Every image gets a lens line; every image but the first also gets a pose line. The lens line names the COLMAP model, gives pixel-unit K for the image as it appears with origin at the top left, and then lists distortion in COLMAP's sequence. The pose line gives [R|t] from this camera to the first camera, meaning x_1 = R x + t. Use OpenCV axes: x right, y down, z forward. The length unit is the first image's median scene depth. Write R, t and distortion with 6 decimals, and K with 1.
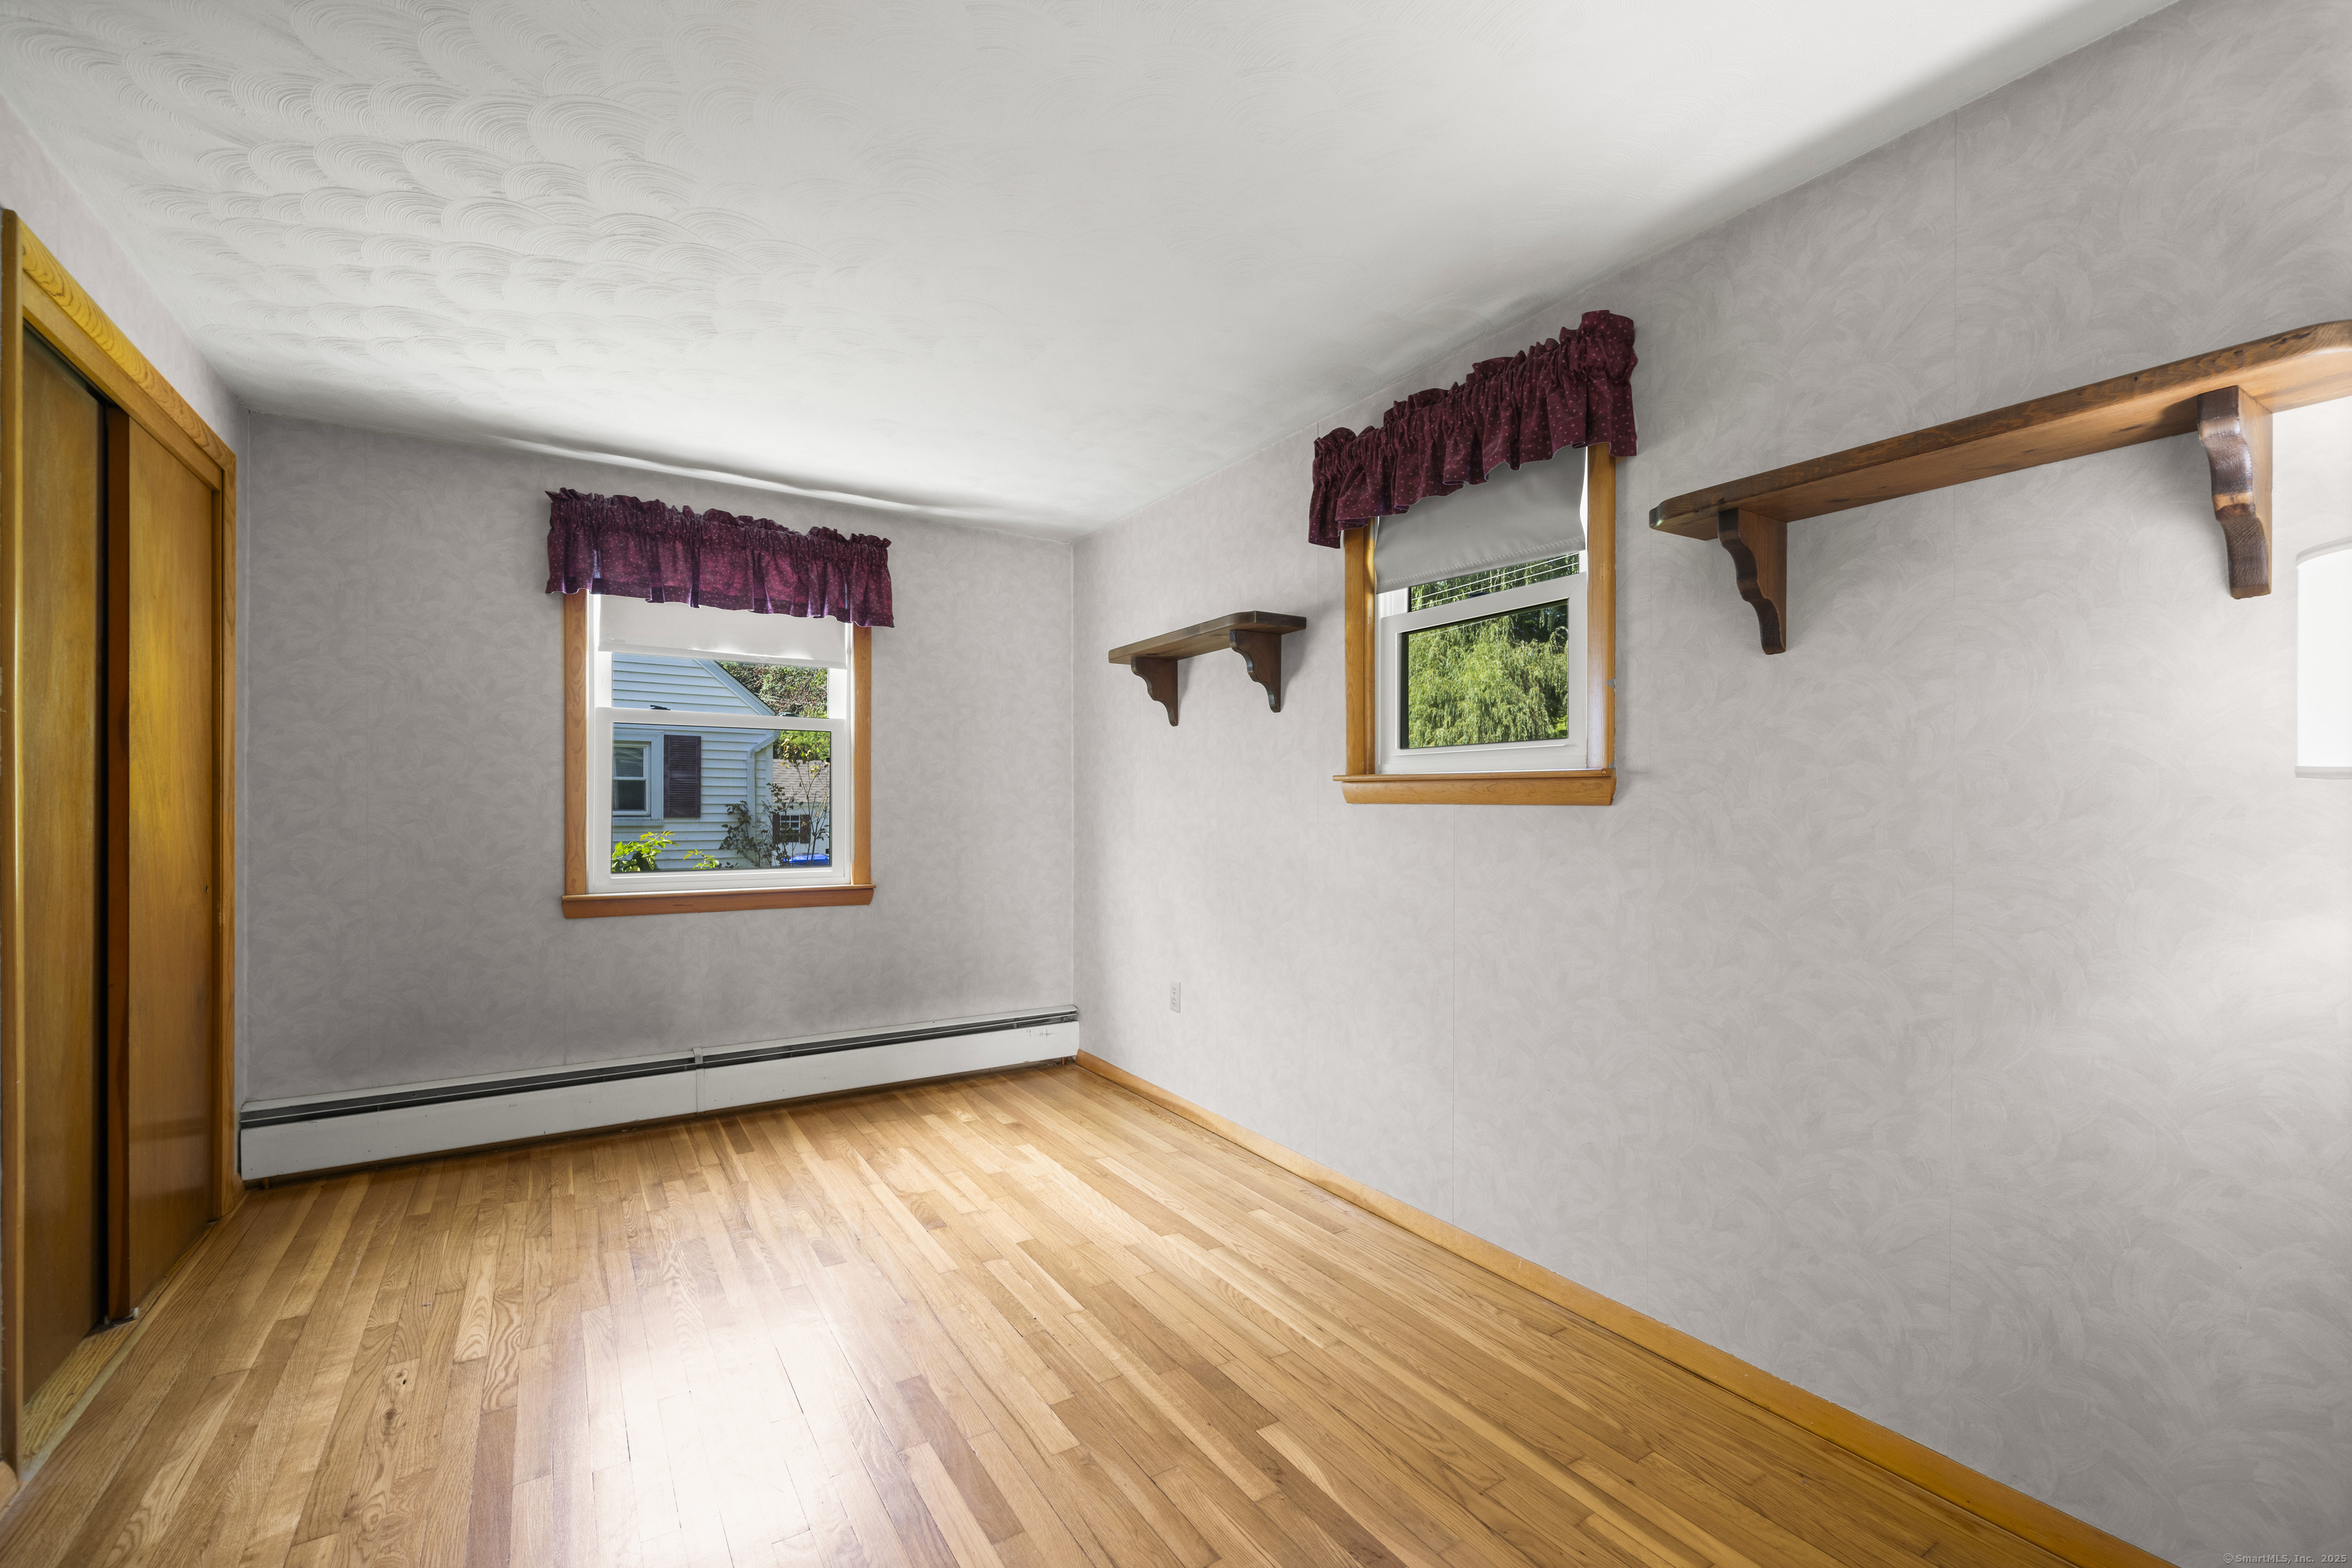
lens RADIAL K [[990.7, 0, 1180.4], [0, 990.7, 800.8], [0, 0, 1]] dist [0.001019, -0.000156]
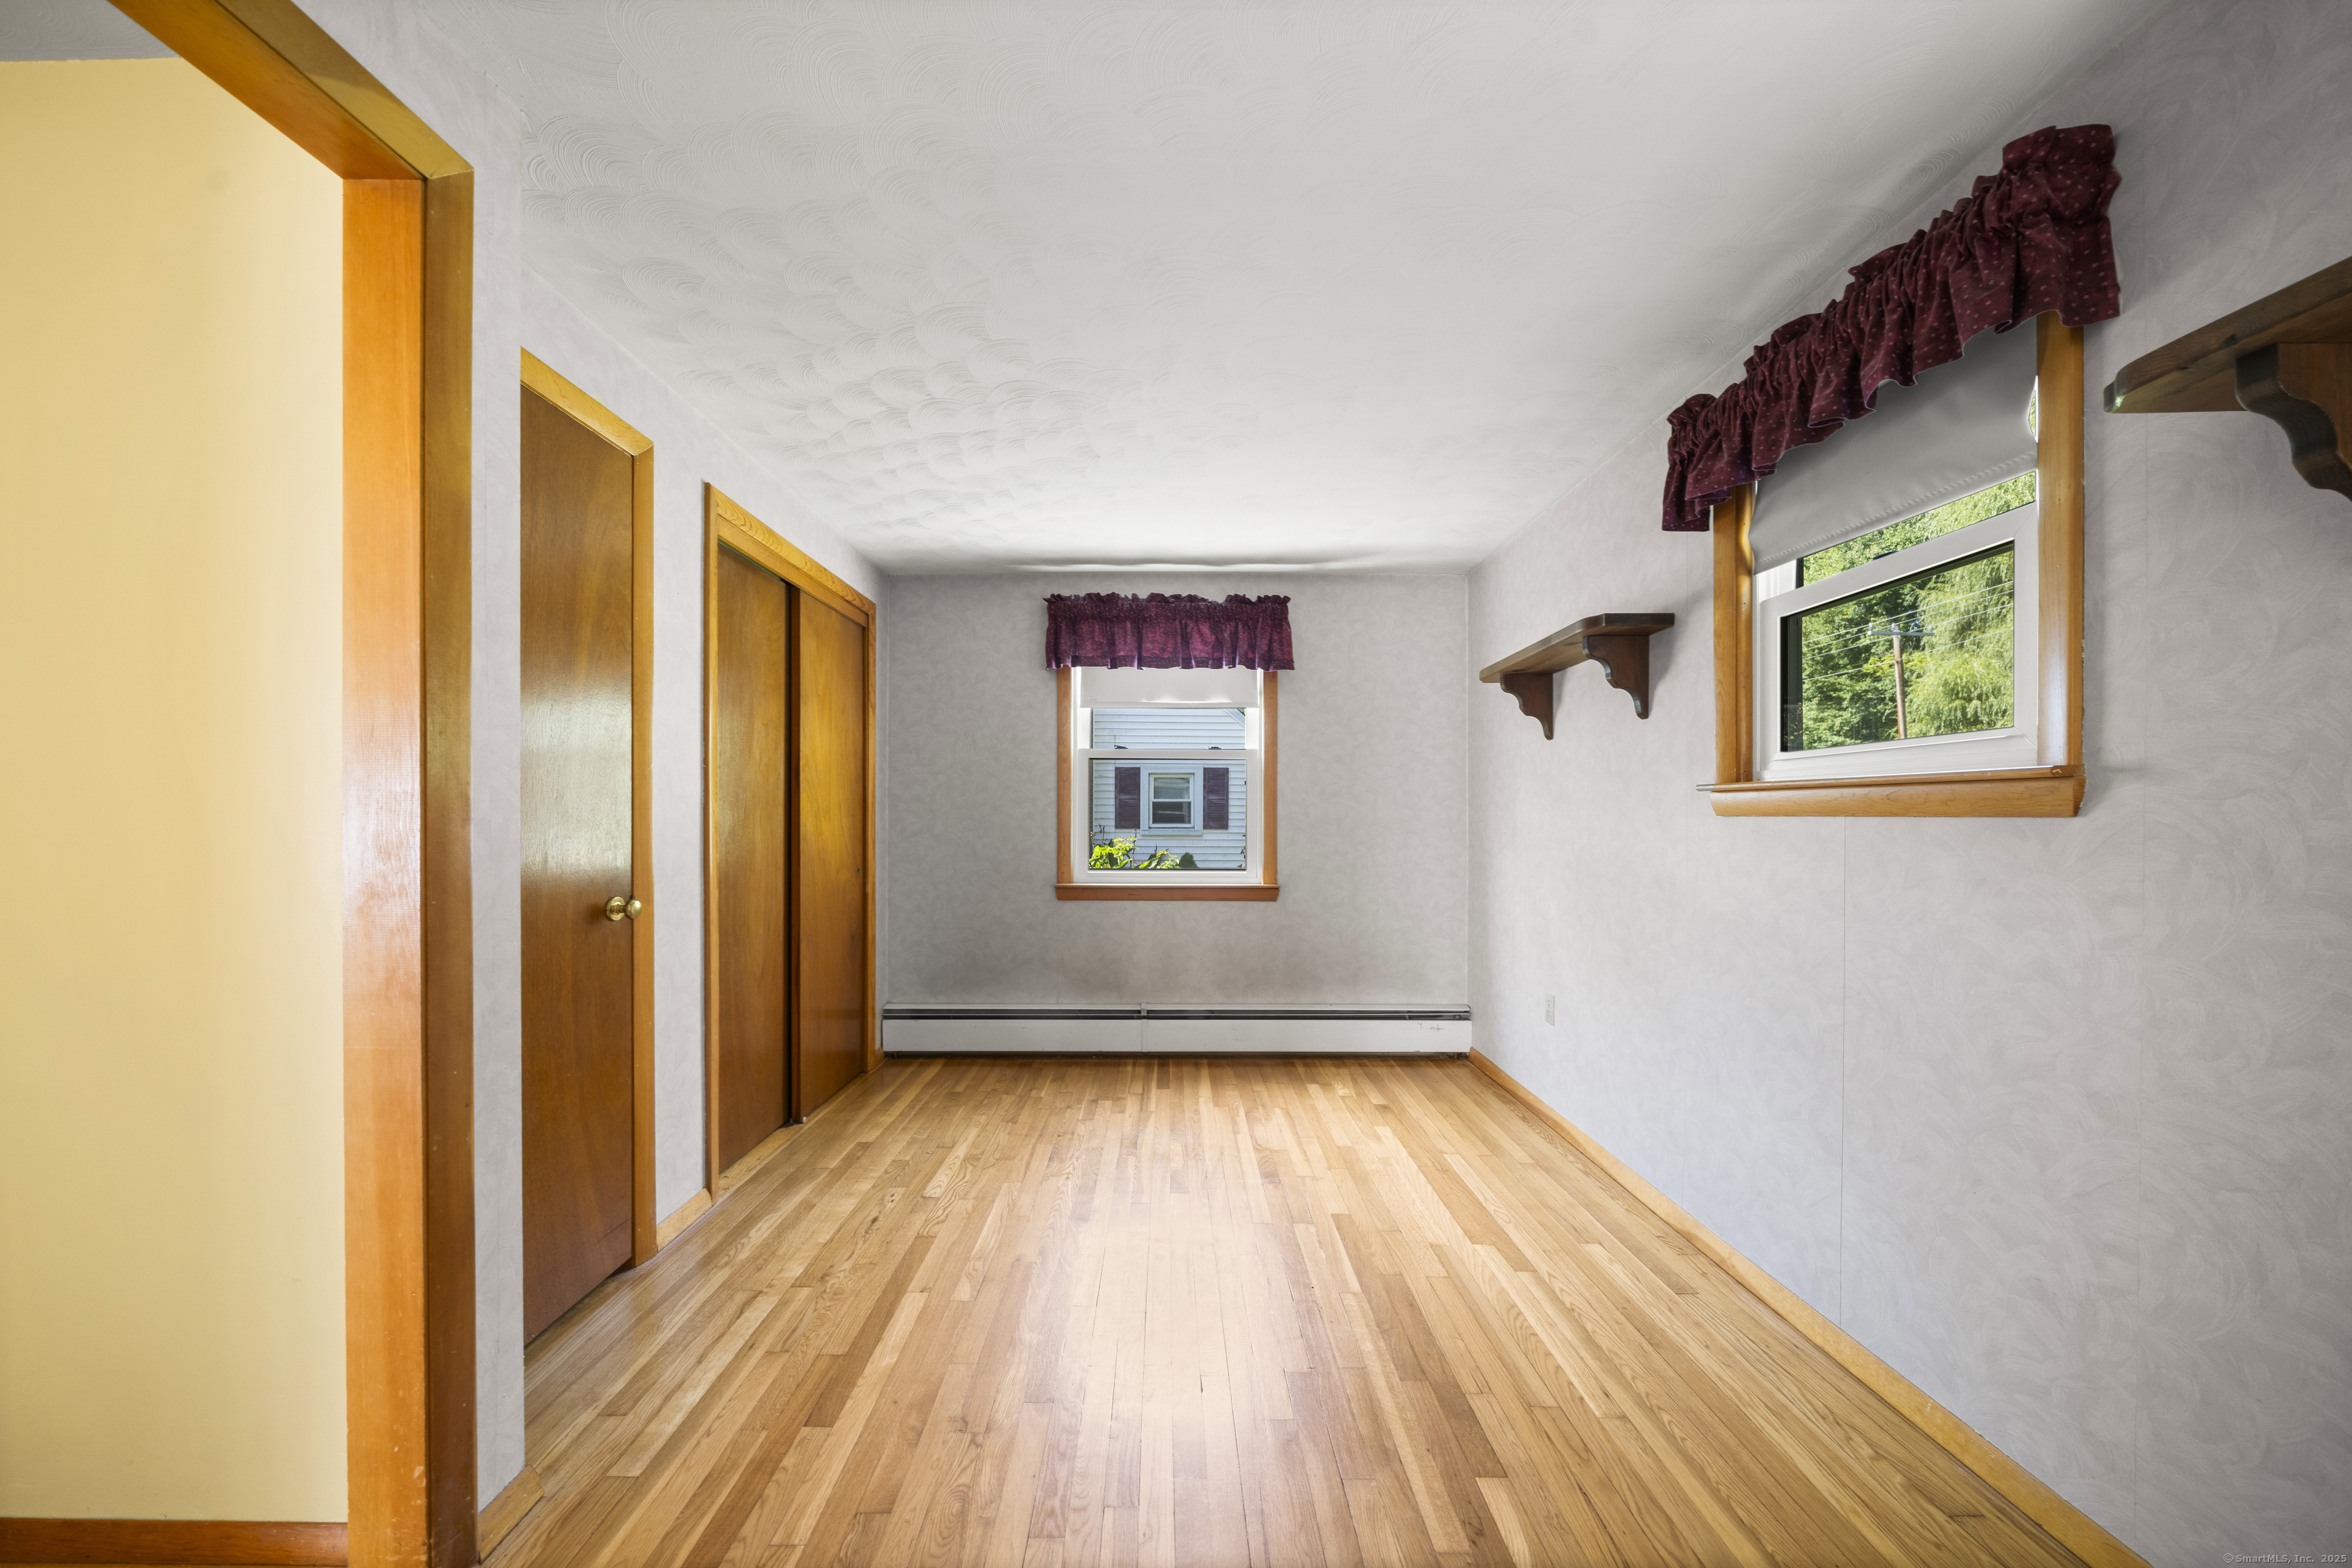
lens RADIAL K [[824.3, 0, 1161.4], [0, 824.3, 819.3], [0, 0, 1]] dist [-0.004751, -0.000400]
pose [[0.838211, -0.001425, -0.545345, 0.172075], [0.003419, 0.999991, 0.002643, 0.002169], [0.545336, -0.004080, 0.838208, 0.122765]]
